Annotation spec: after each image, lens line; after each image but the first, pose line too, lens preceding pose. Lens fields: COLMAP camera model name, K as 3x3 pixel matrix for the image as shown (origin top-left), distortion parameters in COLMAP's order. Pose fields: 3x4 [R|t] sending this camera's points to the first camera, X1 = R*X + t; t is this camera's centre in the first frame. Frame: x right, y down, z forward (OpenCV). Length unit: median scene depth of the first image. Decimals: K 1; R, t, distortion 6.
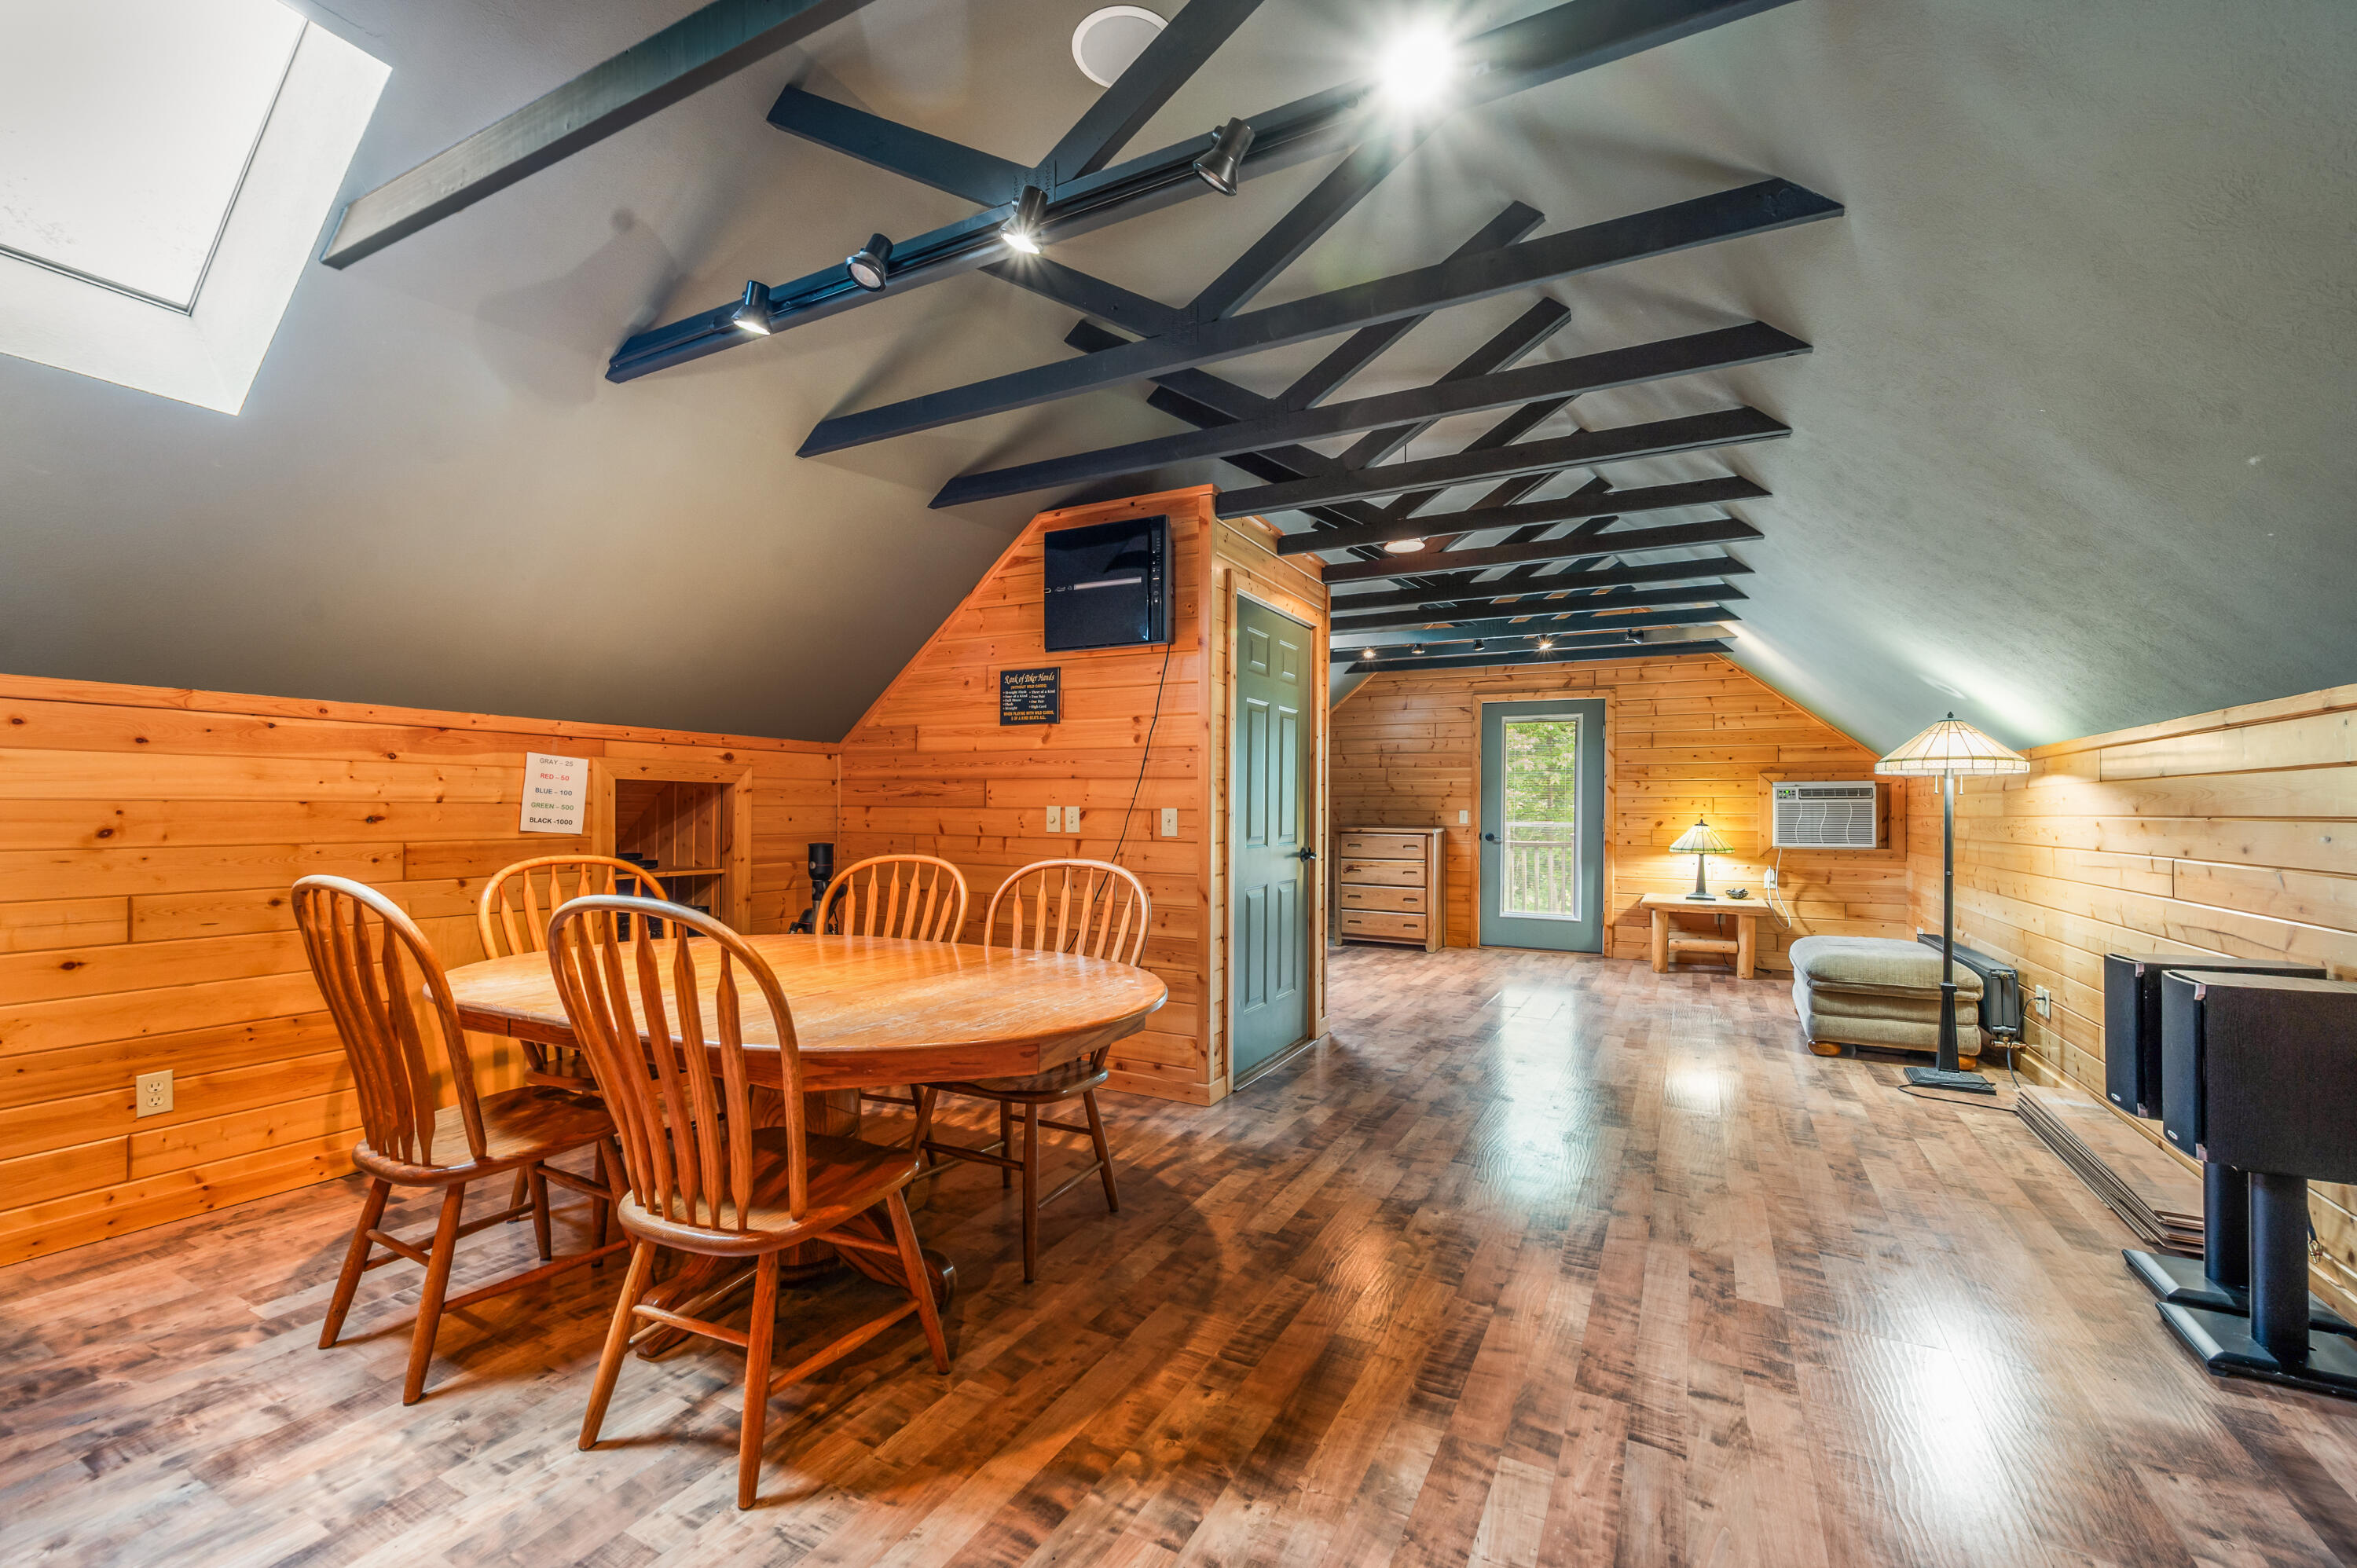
lens RADIAL K [[952.6, 0, 1149.4], [0, 952.6, 804.4], [0, 0, 1]] dist [-0.002599, 0.000101]
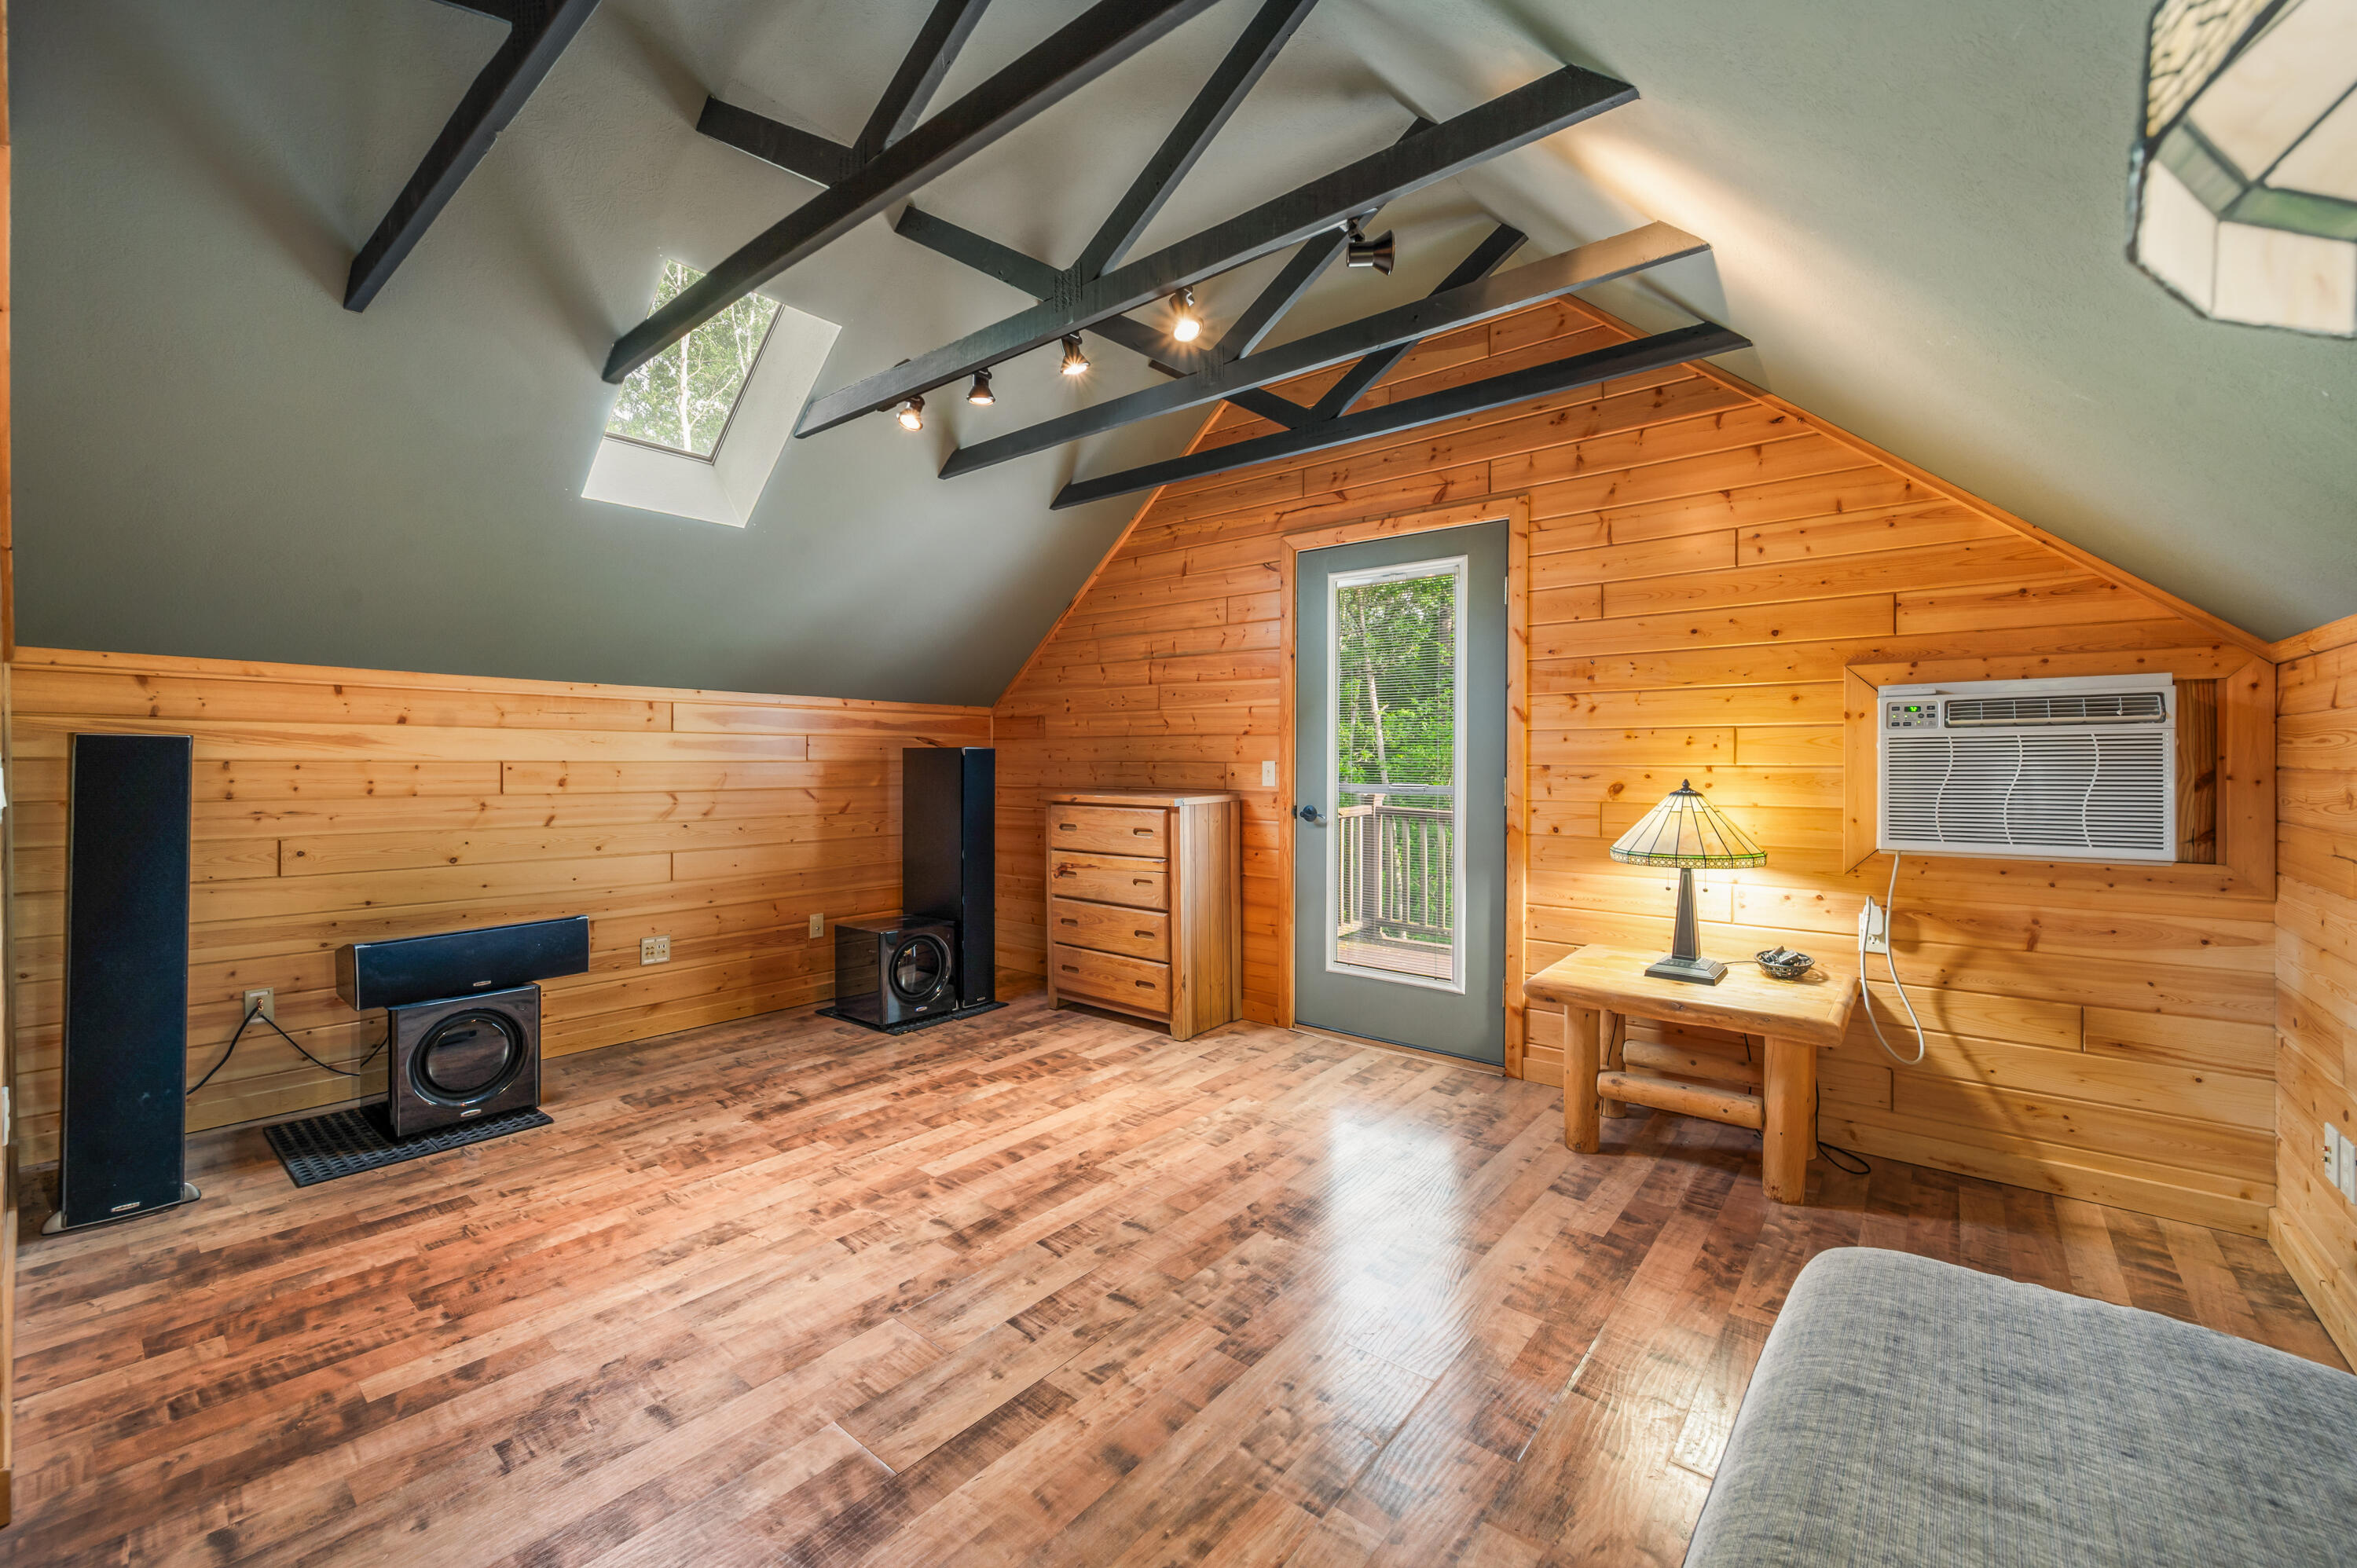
lens RADIAL K [[952.6, 0, 1185.7], [0, 952.6, 763.4], [0, 0, 1]] dist [-0.002599, 0.000101]
pose [[0.992475, -0.006151, -0.122290, 0.390946], [0.007368, 0.999928, 0.009505, 0.002720], [0.122222, -0.010335, 0.992449, 0.535605]]
